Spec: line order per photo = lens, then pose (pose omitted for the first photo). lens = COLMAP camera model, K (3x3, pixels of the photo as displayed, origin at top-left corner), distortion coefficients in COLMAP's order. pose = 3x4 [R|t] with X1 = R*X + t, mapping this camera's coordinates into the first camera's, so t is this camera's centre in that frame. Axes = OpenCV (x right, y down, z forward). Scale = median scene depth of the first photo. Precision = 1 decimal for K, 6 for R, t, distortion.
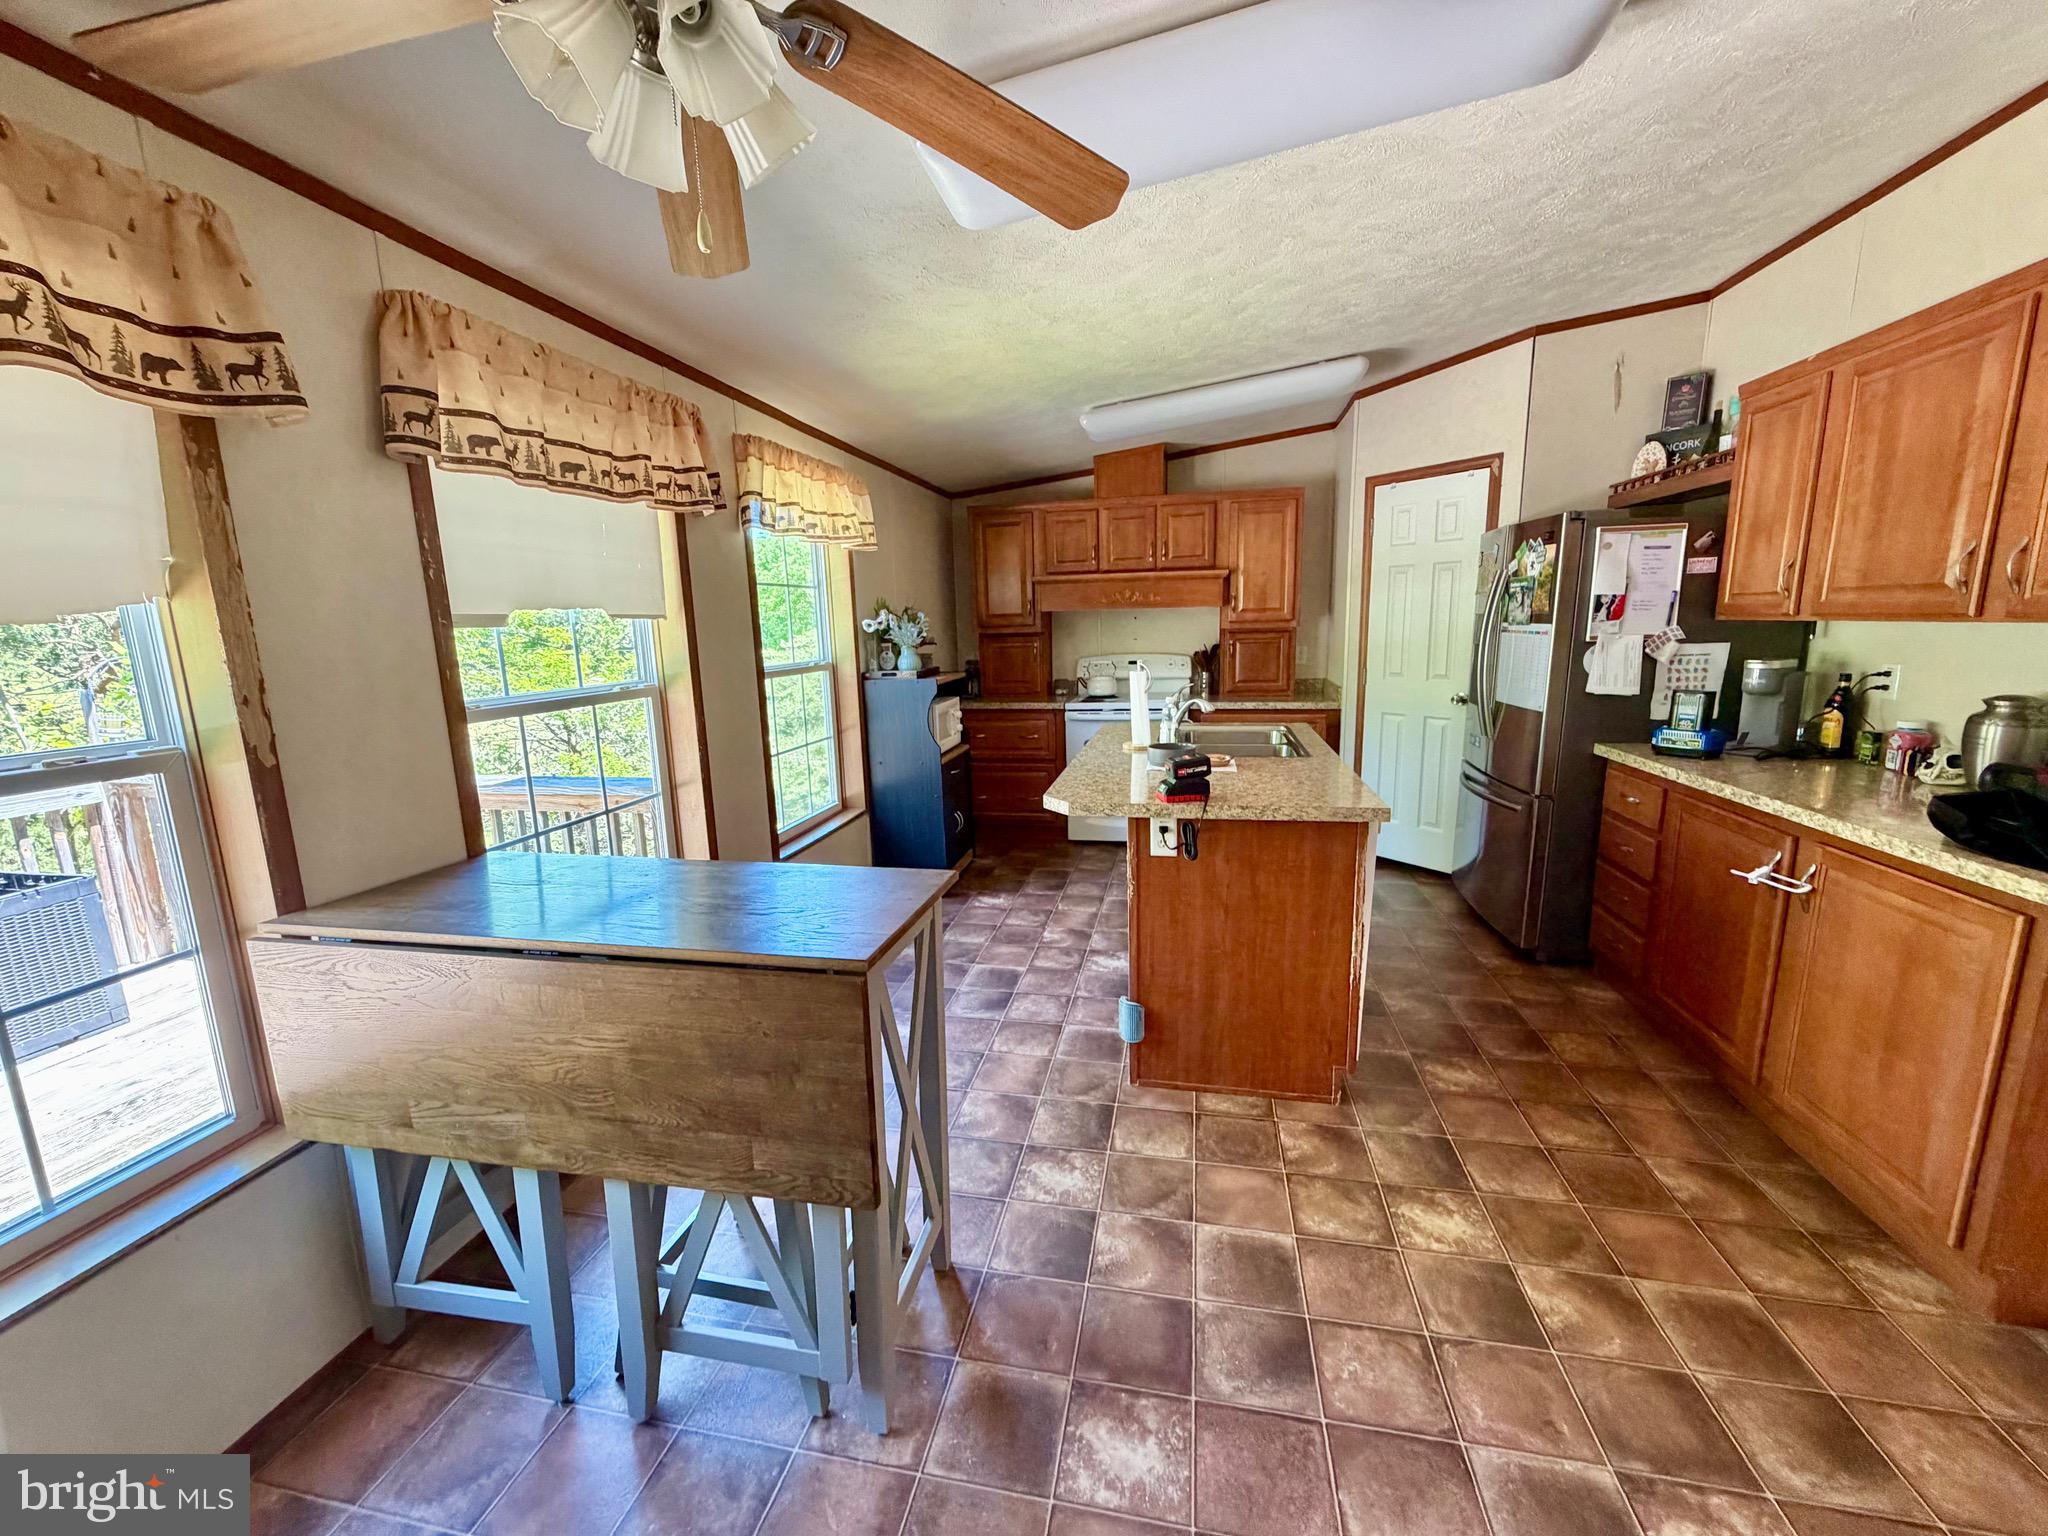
lens RADIAL K [[816.0, 0, 1015.9], [0, 816.0, 765.0], [0, 0, 1]] dist [0.001643, -0.000299]
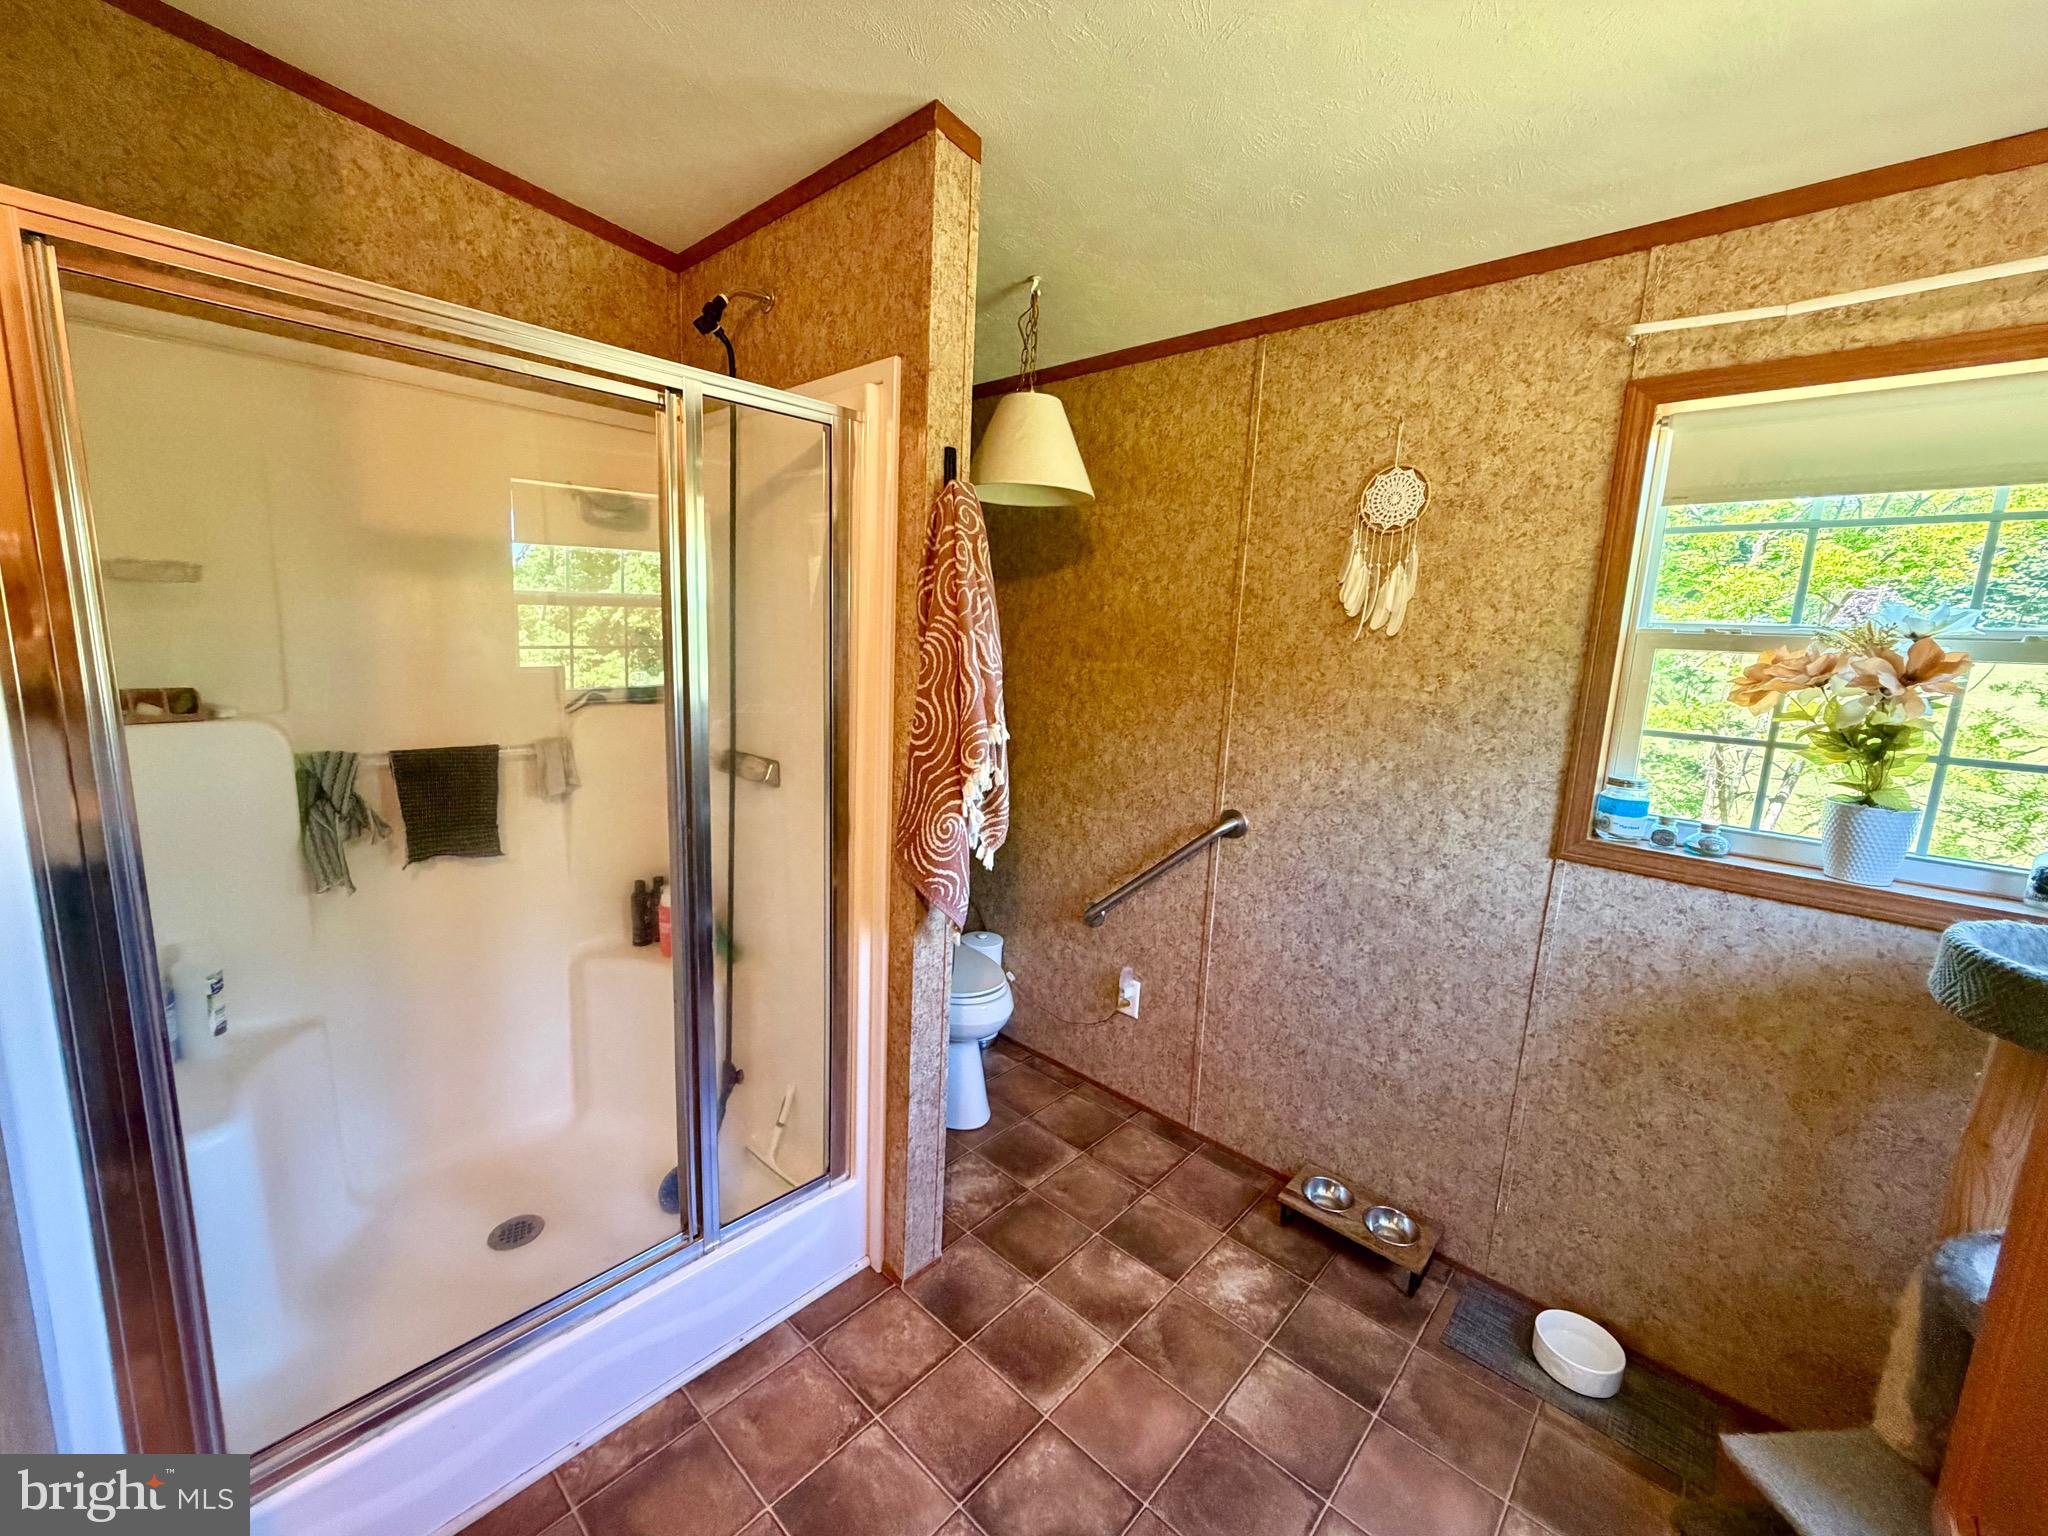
lens RADIAL K [[816.0, 0, 1018.8], [0, 816.0, 769.4], [0, 0, 1]] dist [0.001643, -0.000299]
pose [[-0.506220, 0.150169, -0.849229, 1.128548], [-0.179960, 0.944651, 0.274316, -0.299435], [0.843419, 0.291692, -0.451177, 1.371232]]
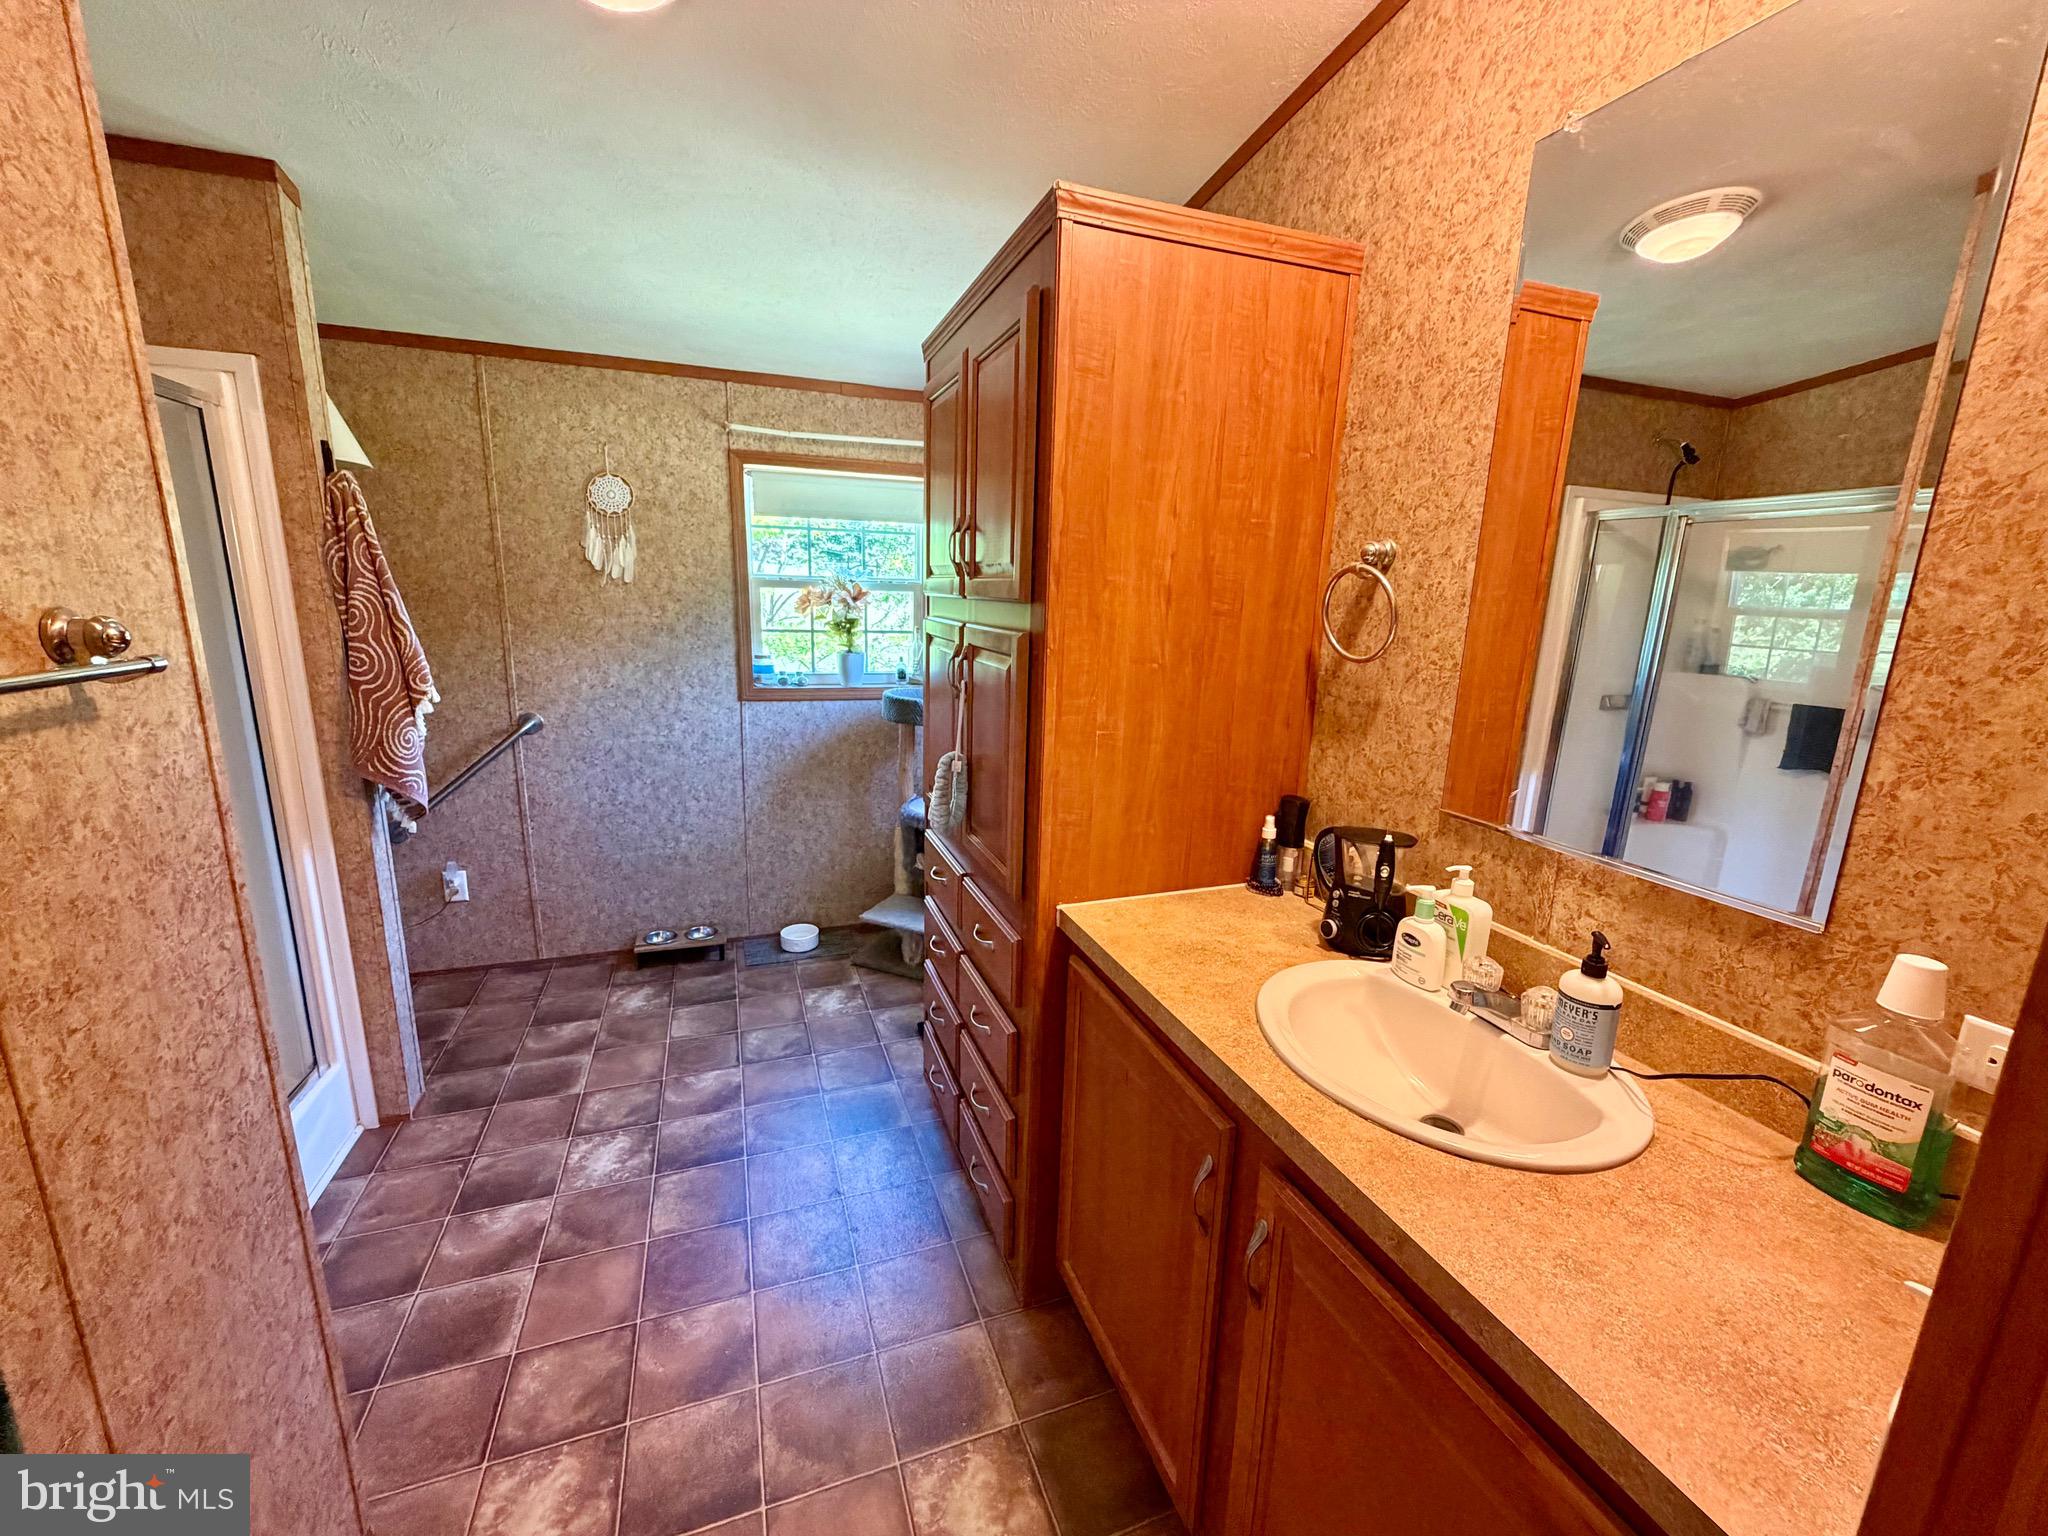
lens RADIAL K [[816.0, 0, 1022.2], [0, 816.0, 764.6], [0, 0, 1]] dist [0.001643, -0.000299]
pose [[0.536329, 0.217673, -0.815457, 1.957808], [-0.190396, 0.972469, 0.134361, -0.272025], [0.822253, 0.083198, 0.563007, 0.951548]]
